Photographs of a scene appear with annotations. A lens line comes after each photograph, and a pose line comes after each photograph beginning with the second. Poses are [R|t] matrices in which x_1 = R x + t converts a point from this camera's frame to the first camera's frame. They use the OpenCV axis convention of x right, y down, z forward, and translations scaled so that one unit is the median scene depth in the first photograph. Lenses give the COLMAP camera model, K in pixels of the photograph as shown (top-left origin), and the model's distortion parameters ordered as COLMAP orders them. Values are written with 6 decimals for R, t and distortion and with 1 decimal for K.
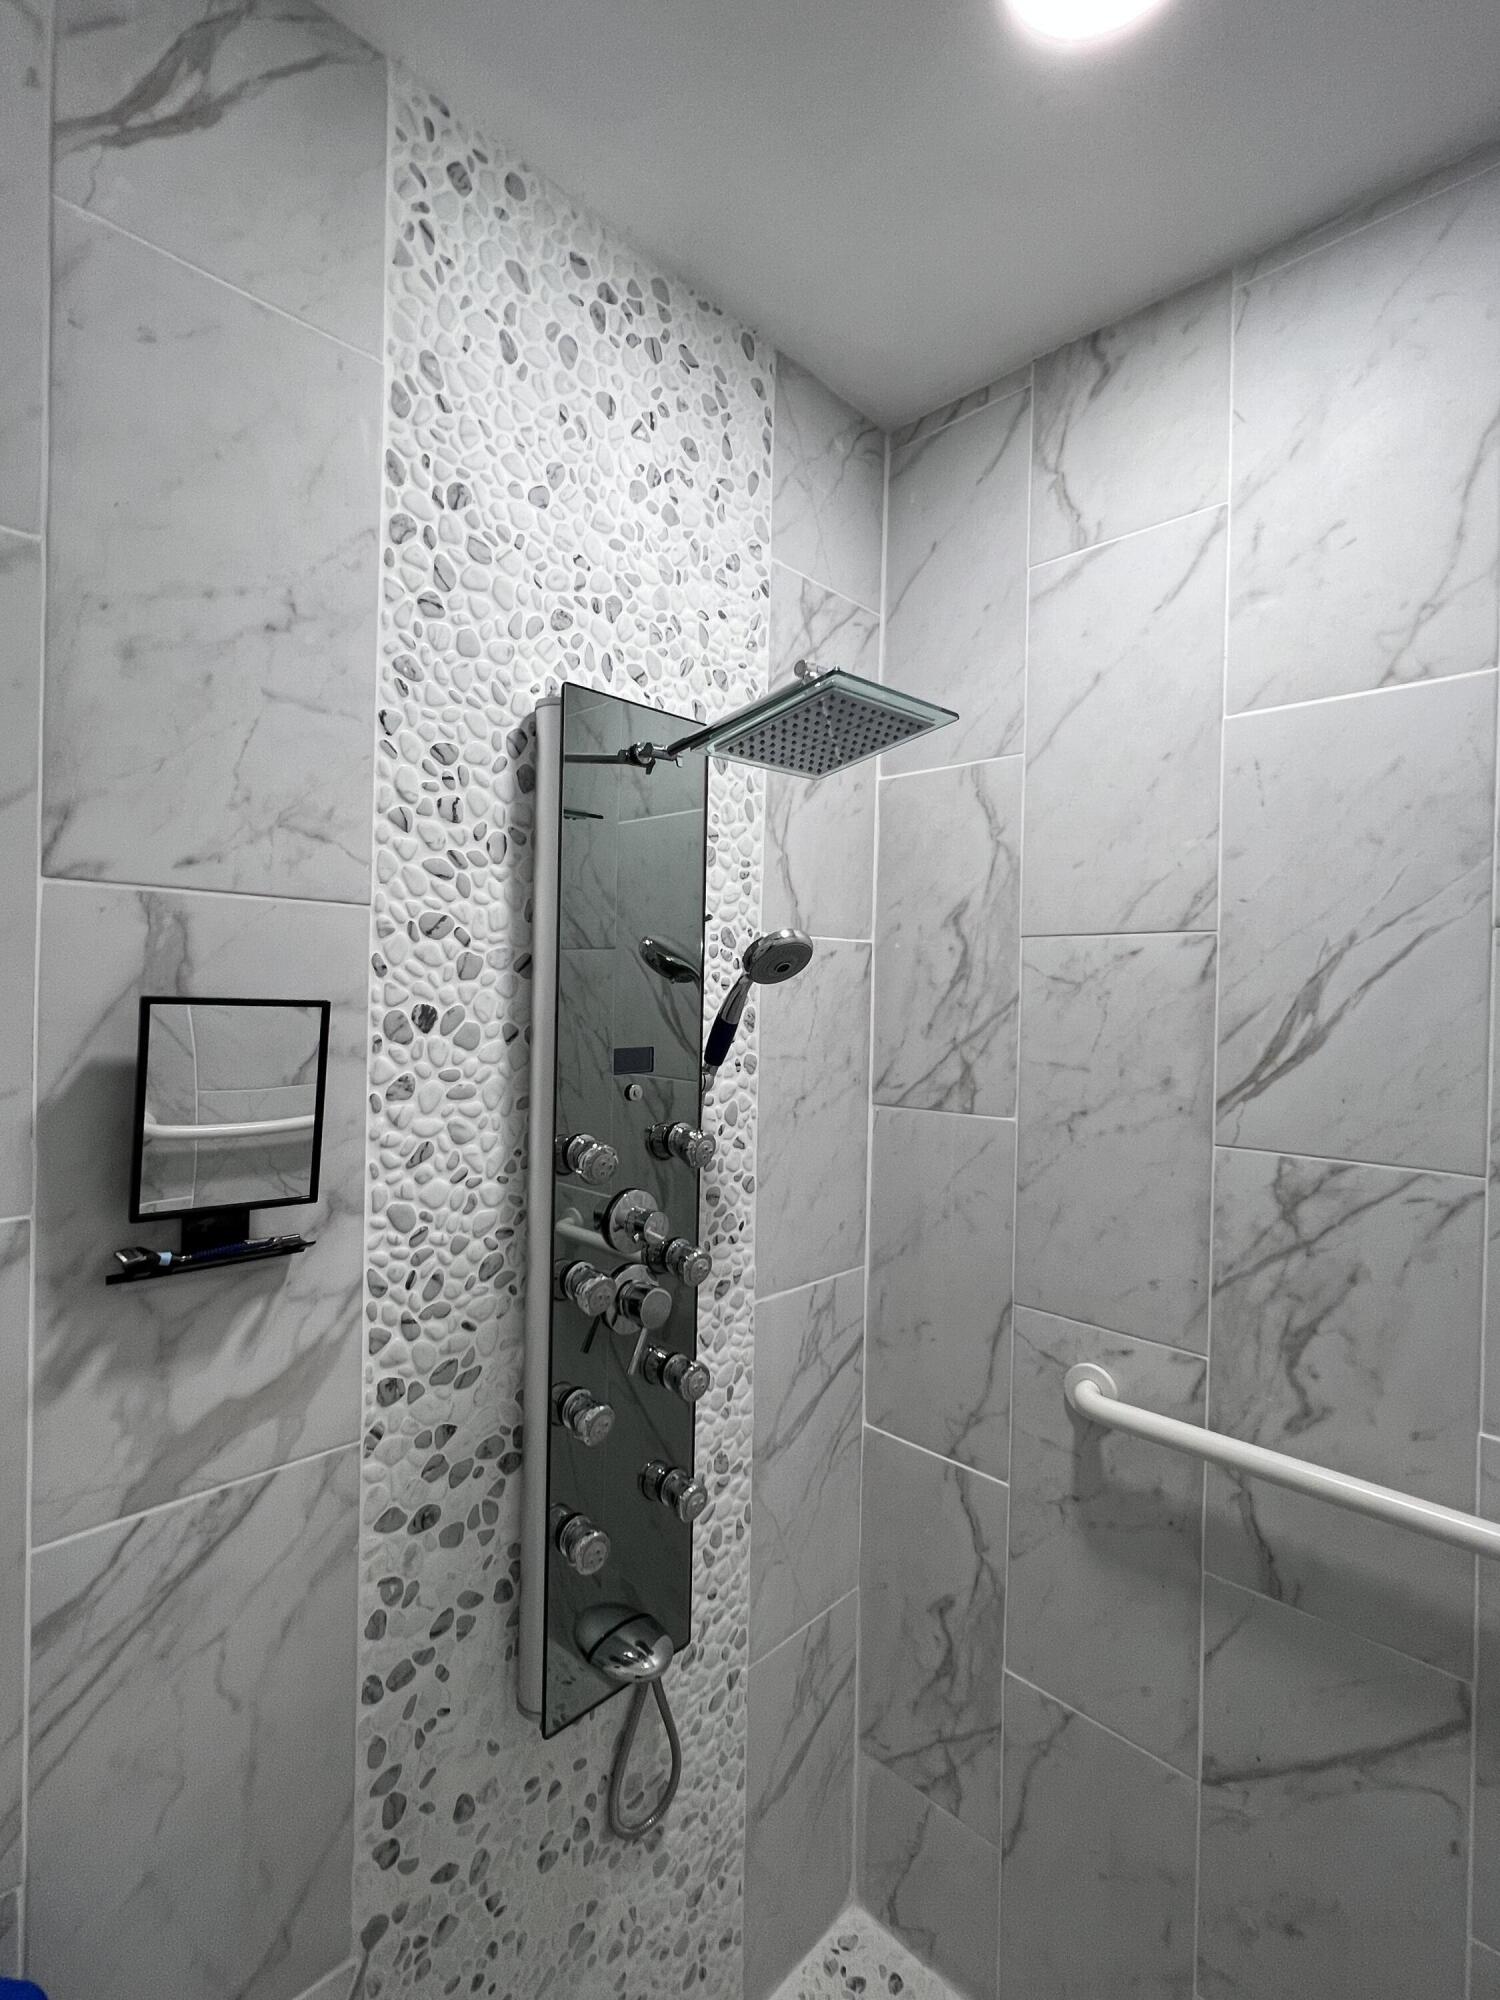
lens RADIAL K [[913.9, 0, 744.9], [0, 913.9, 1008.6], [0, 0, 1]] dist [0.002502, 0.001308]
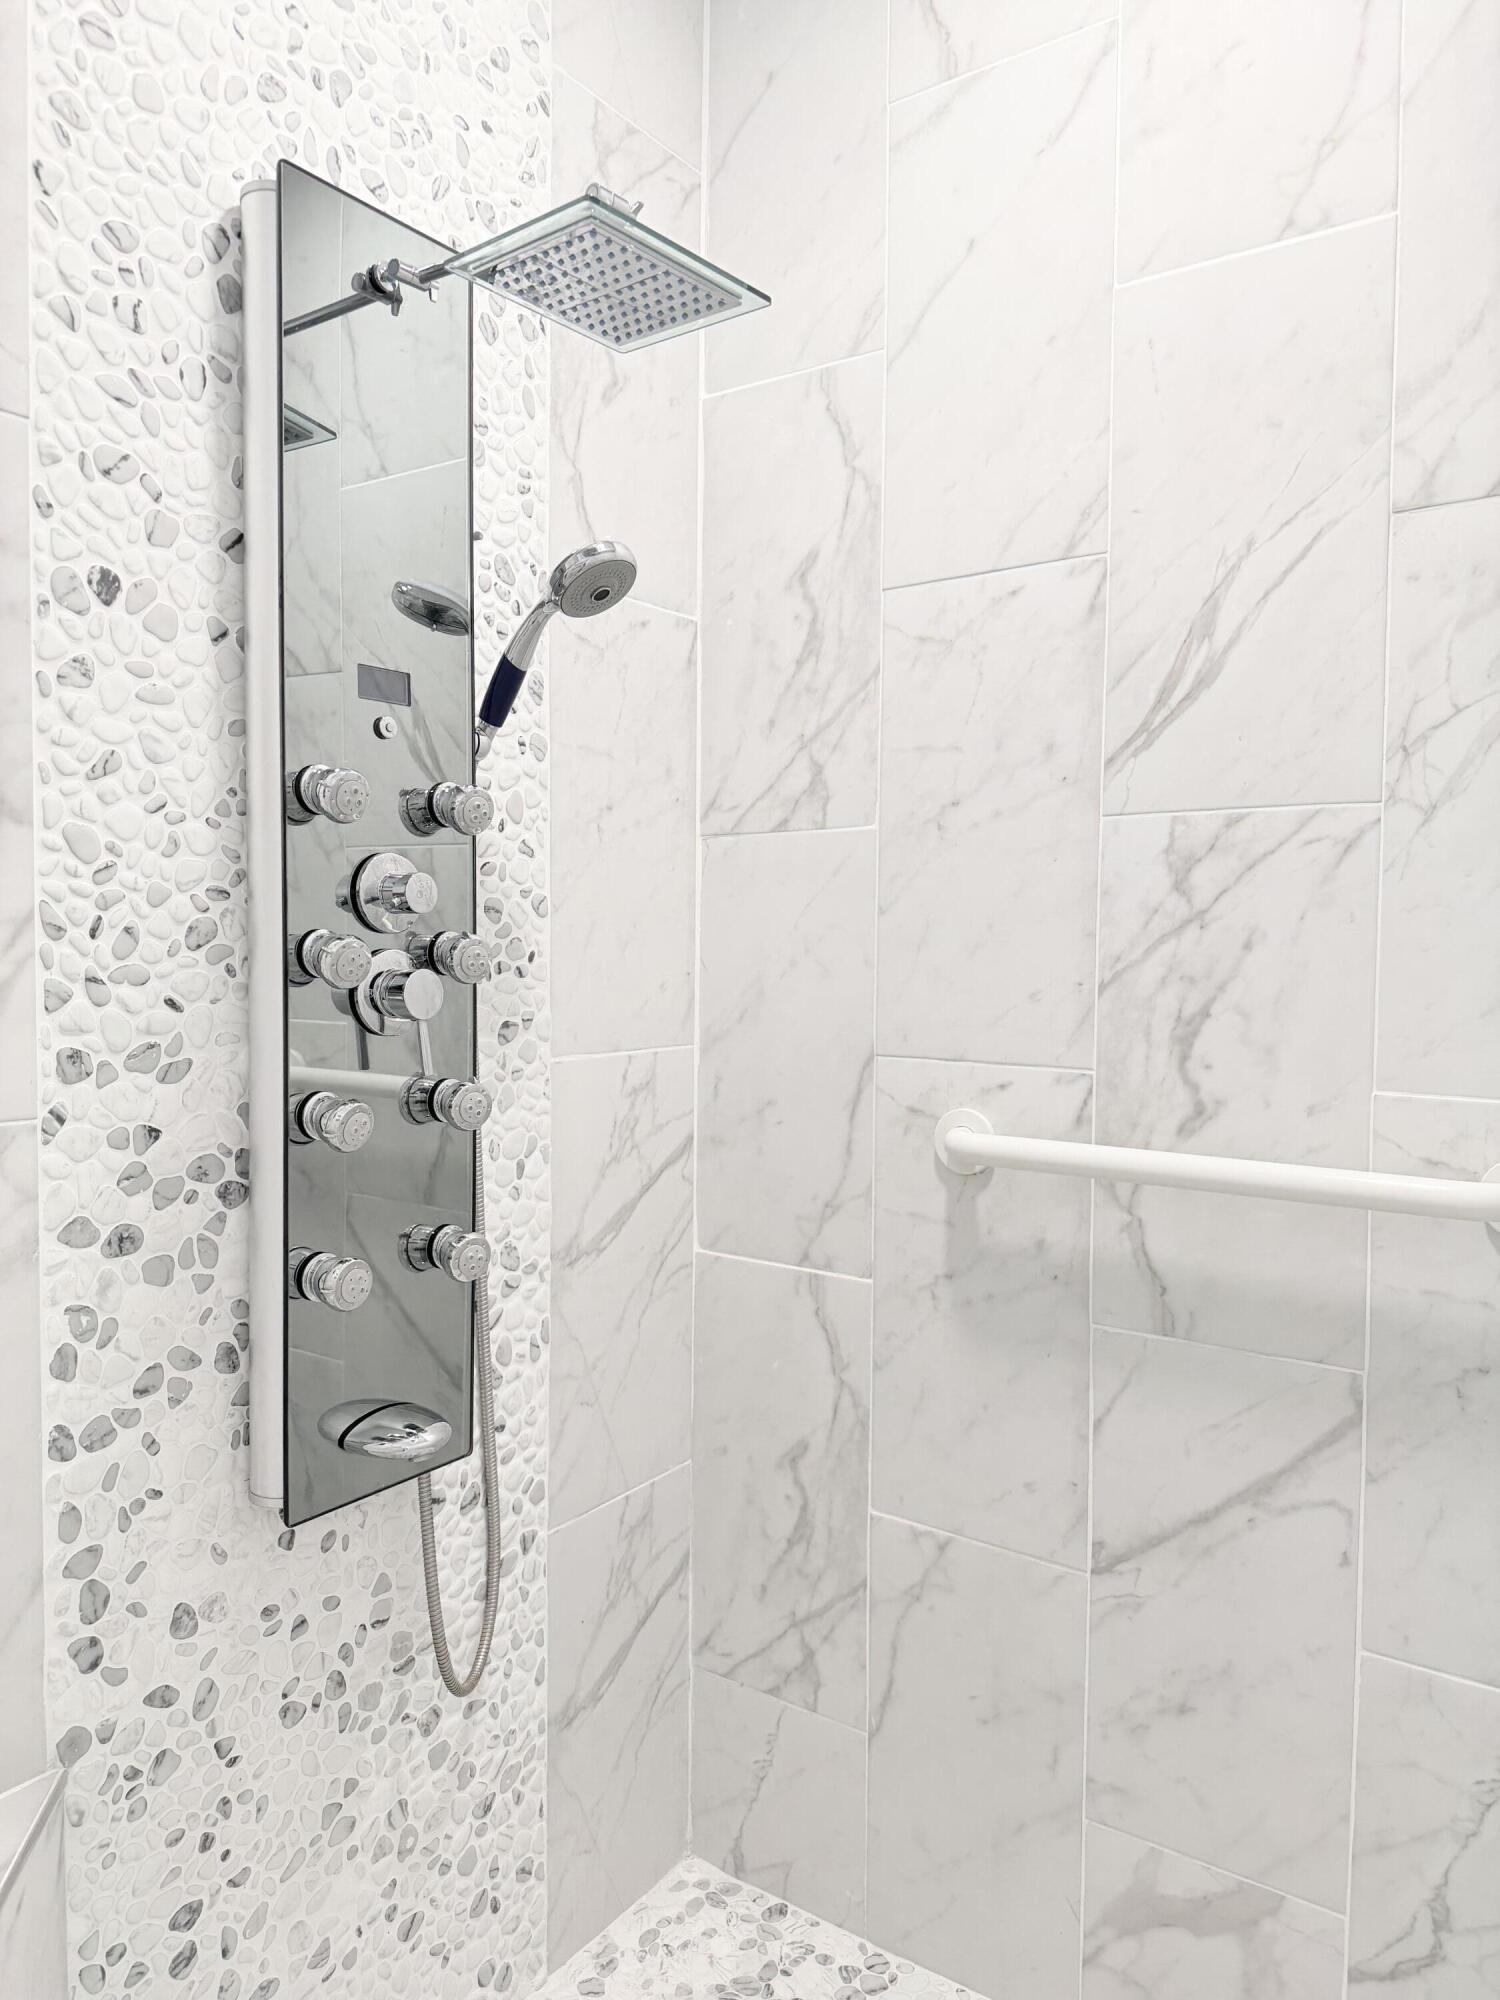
lens RADIAL K [[1372.6, 0, 731.7], [0, 1372.6, 1005.7], [0, 0, 1]] dist [0.062757, -0.077012]
pose [[0.989835, -0.018020, 0.141072, 0.000106], [0.012655, 0.999165, 0.038836, 0.237636], [-0.141655, -0.036656, 0.989237, -0.175485]]
